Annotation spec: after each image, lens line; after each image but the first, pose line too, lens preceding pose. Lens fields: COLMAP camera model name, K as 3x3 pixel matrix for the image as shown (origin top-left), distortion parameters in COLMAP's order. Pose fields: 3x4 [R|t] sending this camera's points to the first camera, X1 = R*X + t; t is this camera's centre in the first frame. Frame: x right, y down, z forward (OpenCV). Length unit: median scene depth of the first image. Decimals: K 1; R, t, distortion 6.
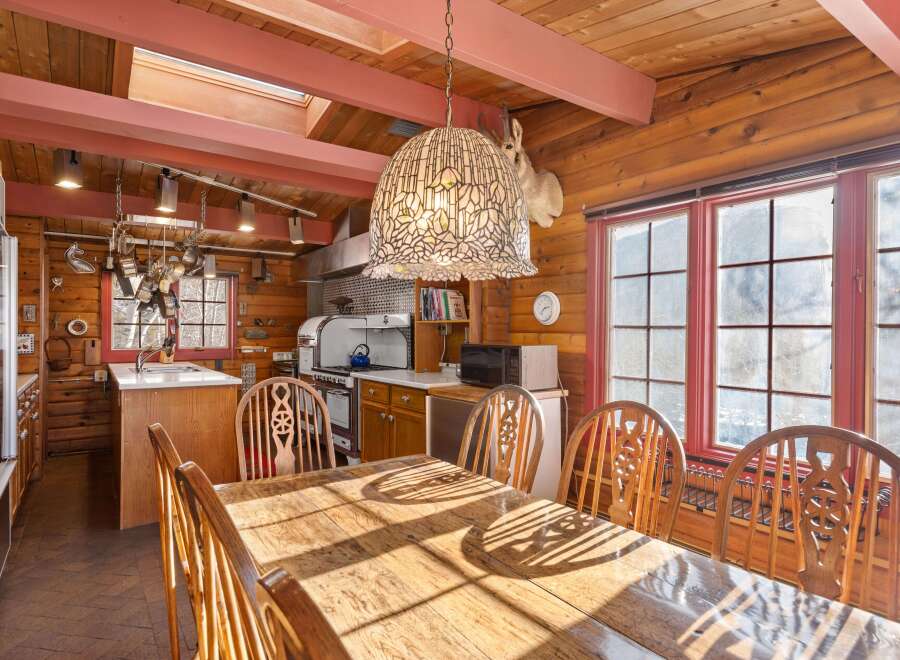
lens RADIAL K [[513.8, 0, 450.0], [0, 513.8, 330.0], [0, 0, 1]] dist [0.000017, 0.000047]
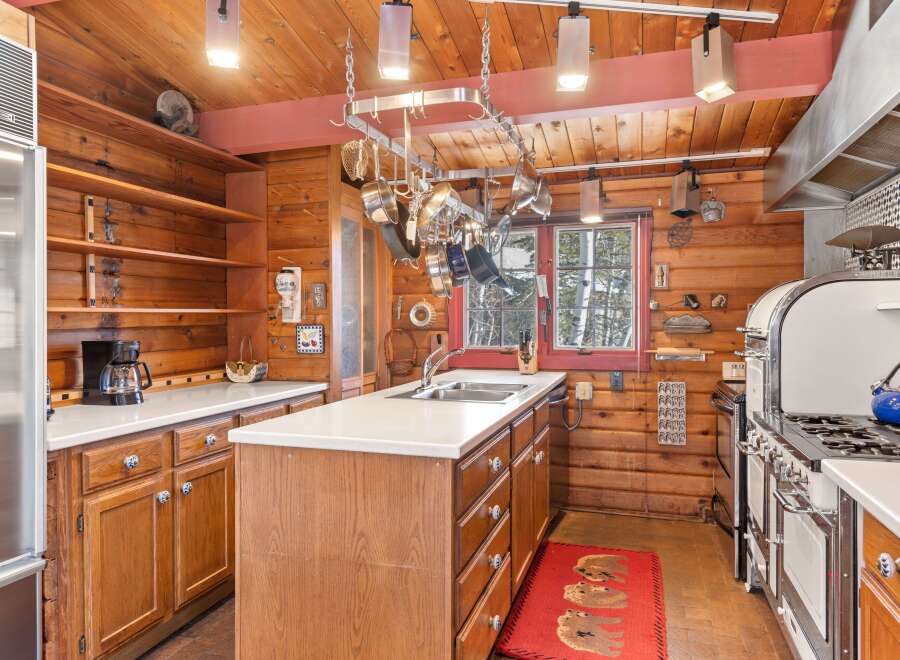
lens RADIAL K [[620.2, 0, 464.0], [0, 620.2, 327.9], [0, 0, 1]] dist [0.096245, 0.000836]
pose [[0.613927, 0.007431, -0.789328, -0.020936], [0.006138, 0.999881, 0.014187, 0.000482], [0.789339, -0.013555, 0.613808, 0.451783]]
